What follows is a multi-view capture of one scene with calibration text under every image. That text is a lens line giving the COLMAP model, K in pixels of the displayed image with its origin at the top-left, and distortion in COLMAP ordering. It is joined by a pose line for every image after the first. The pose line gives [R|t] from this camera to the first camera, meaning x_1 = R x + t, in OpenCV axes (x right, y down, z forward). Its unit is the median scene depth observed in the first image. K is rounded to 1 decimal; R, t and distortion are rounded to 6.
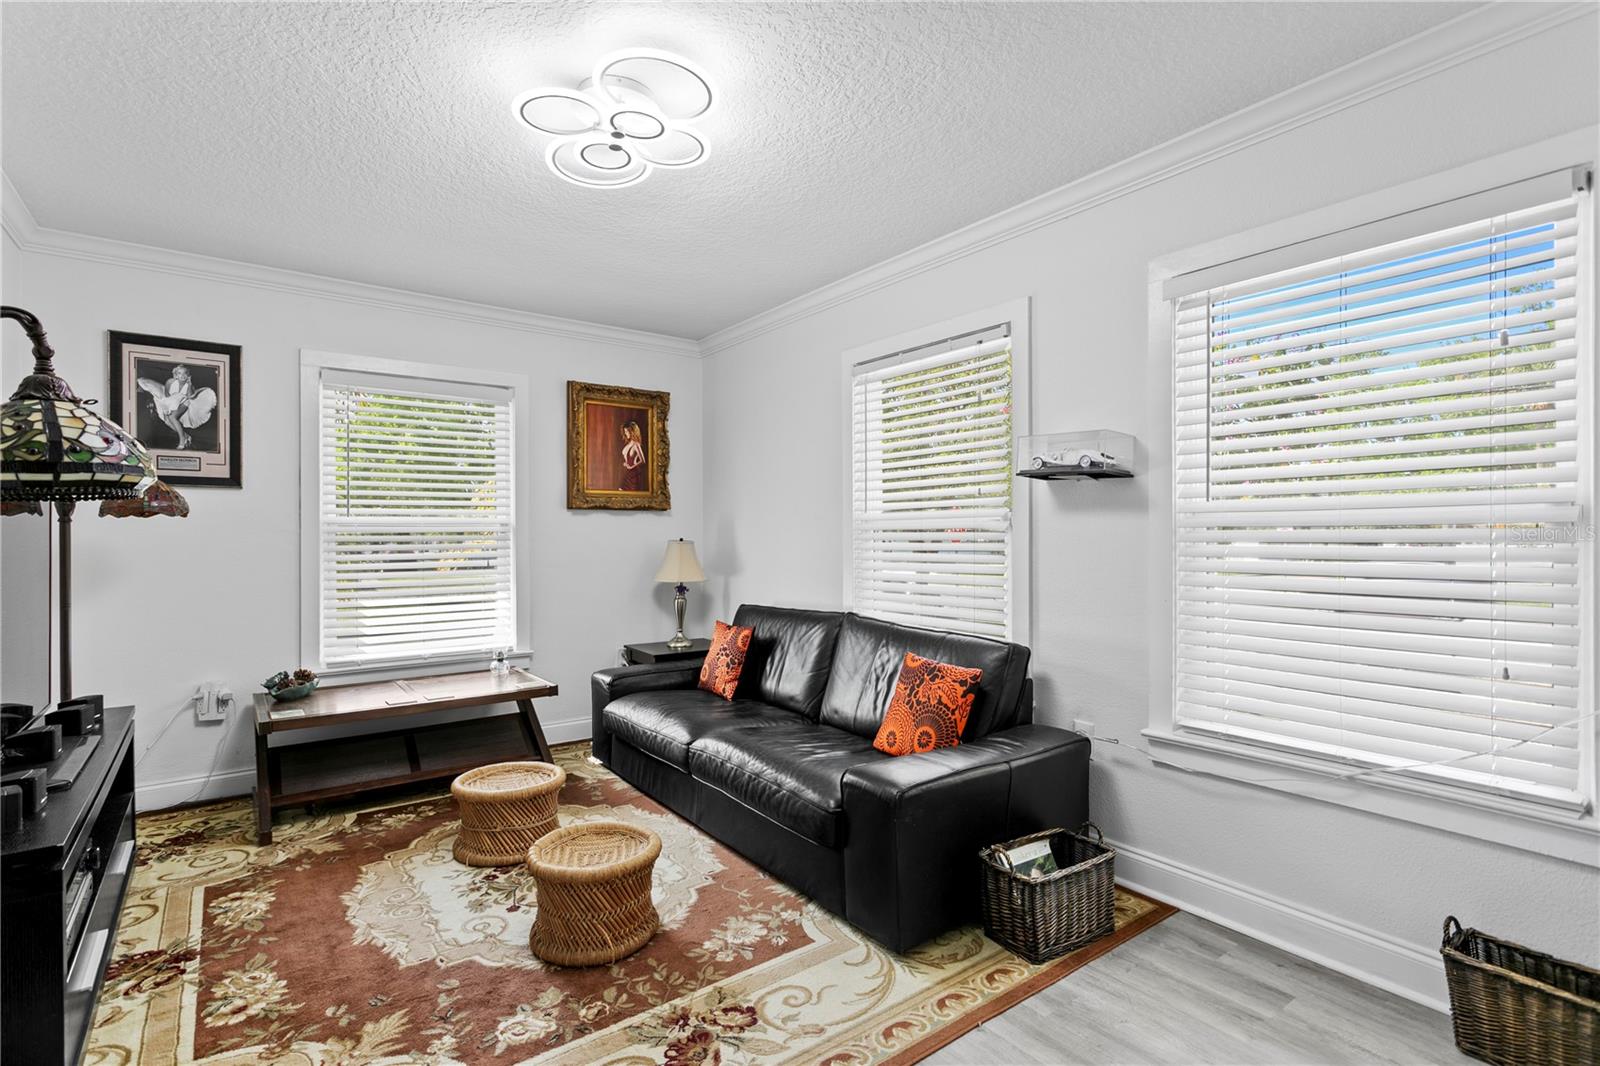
lens RADIAL K [[751.3, 0, 789.9], [0, 751.3, 535.0], [0, 0, 1]] dist [0.001498, 0.002418]
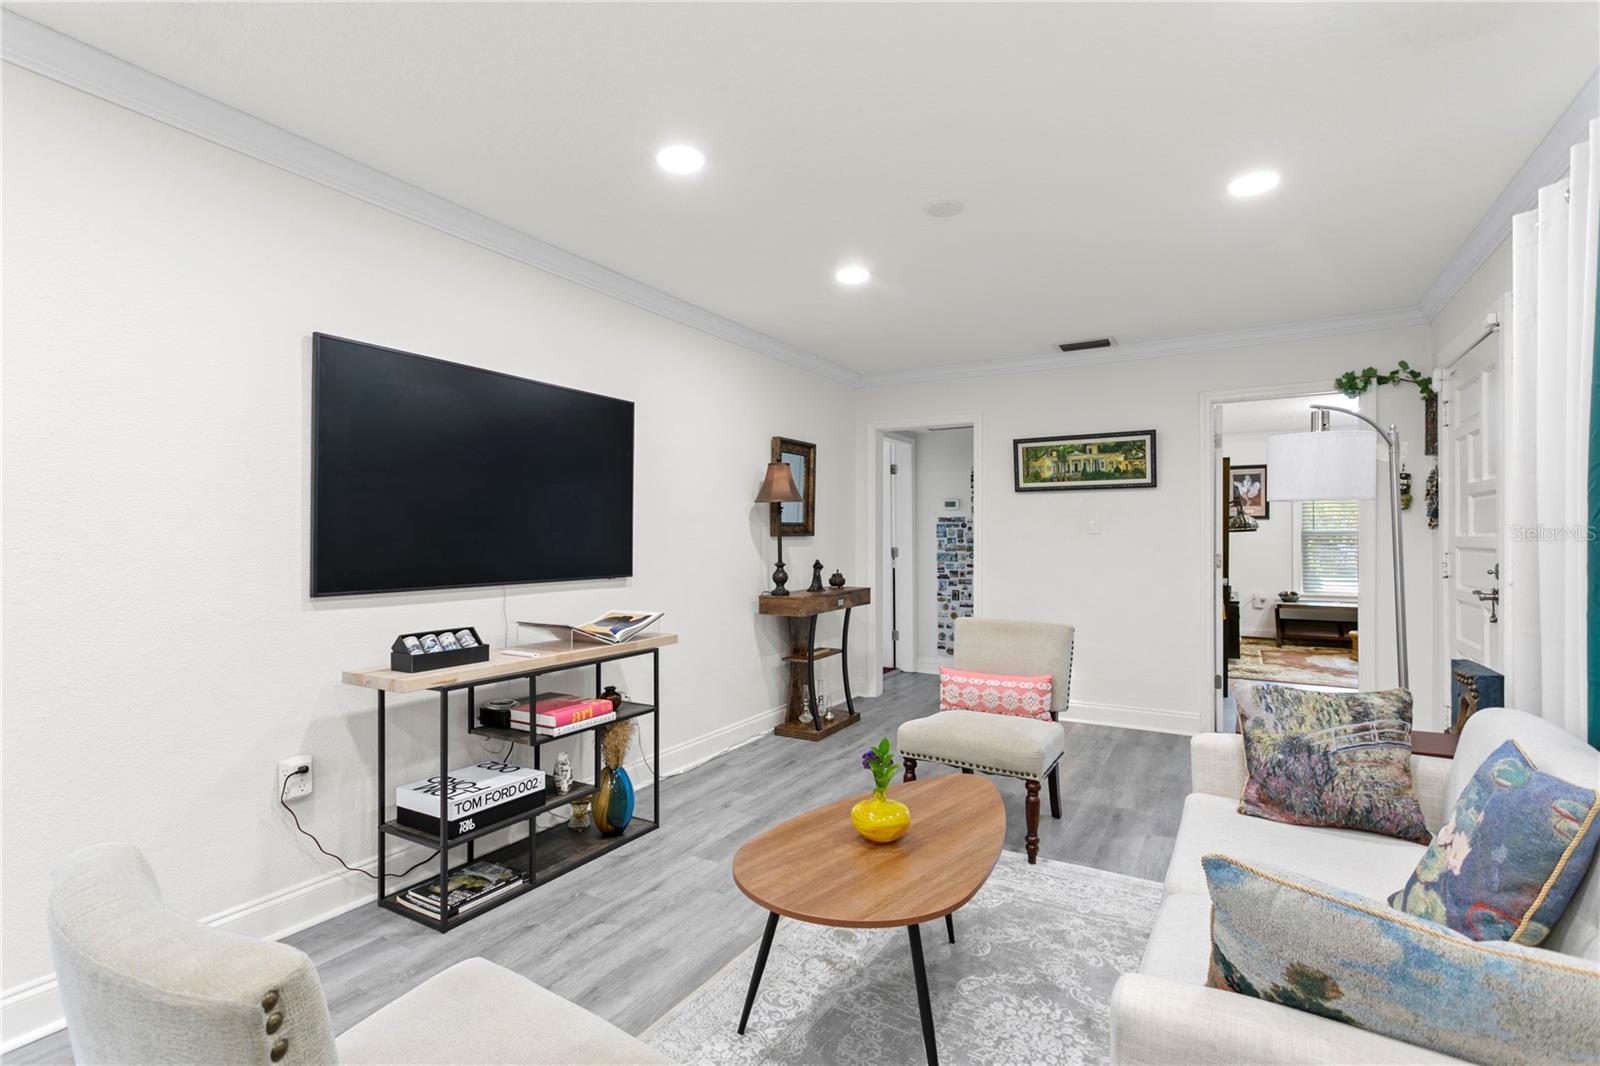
lens RADIAL K [[751.3, 0, 790.1], [0, 751.3, 537.7], [0, 0, 1]] dist [0.001498, 0.002418]
pose [[0.381497, -0.002764, -0.924366, 1.060682], [0.003942, 0.999991, -0.001364, -0.002346], [0.924362, -0.003123, 0.381504, -1.551440]]
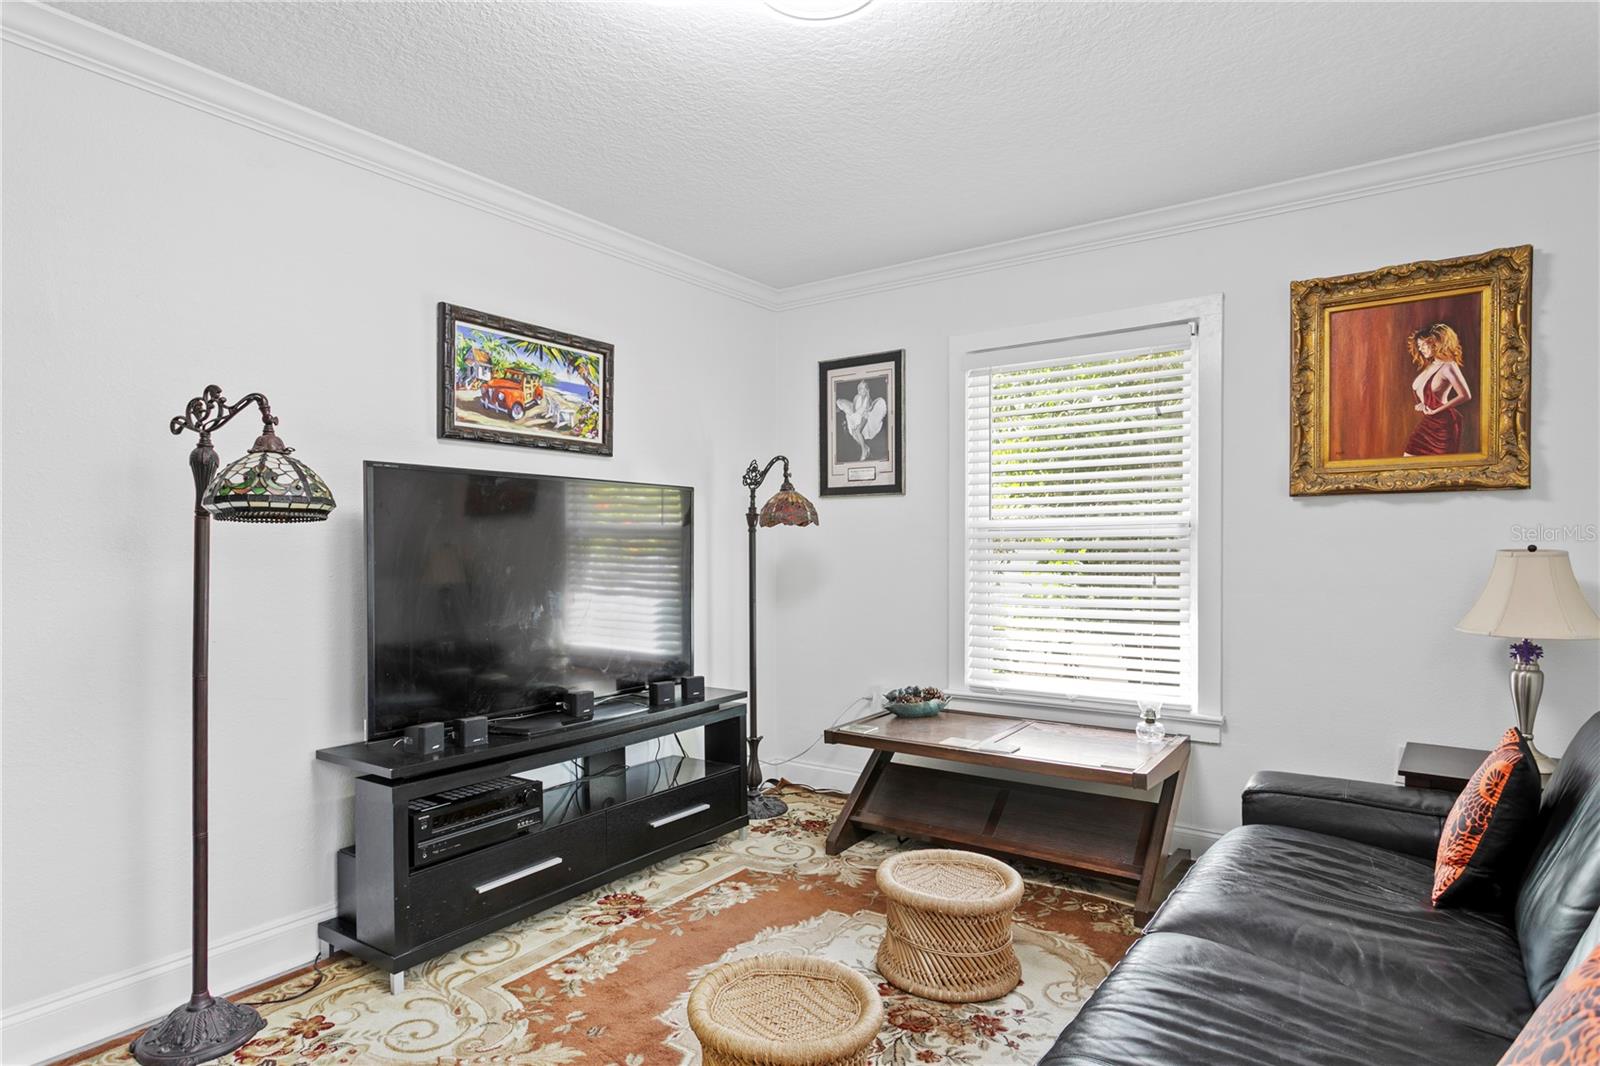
lens RADIAL K [[883.4, 0, 790.8], [0, 883.4, 560.9], [0, 0, 1]] dist [-0.000665, 0.000134]
pose [[0.307379, 0.018546, -0.951407, 0.340618], [0.005700, 0.999756, 0.021330, -0.000418], [0.951570, -0.011979, 0.307198, 0.523041]]
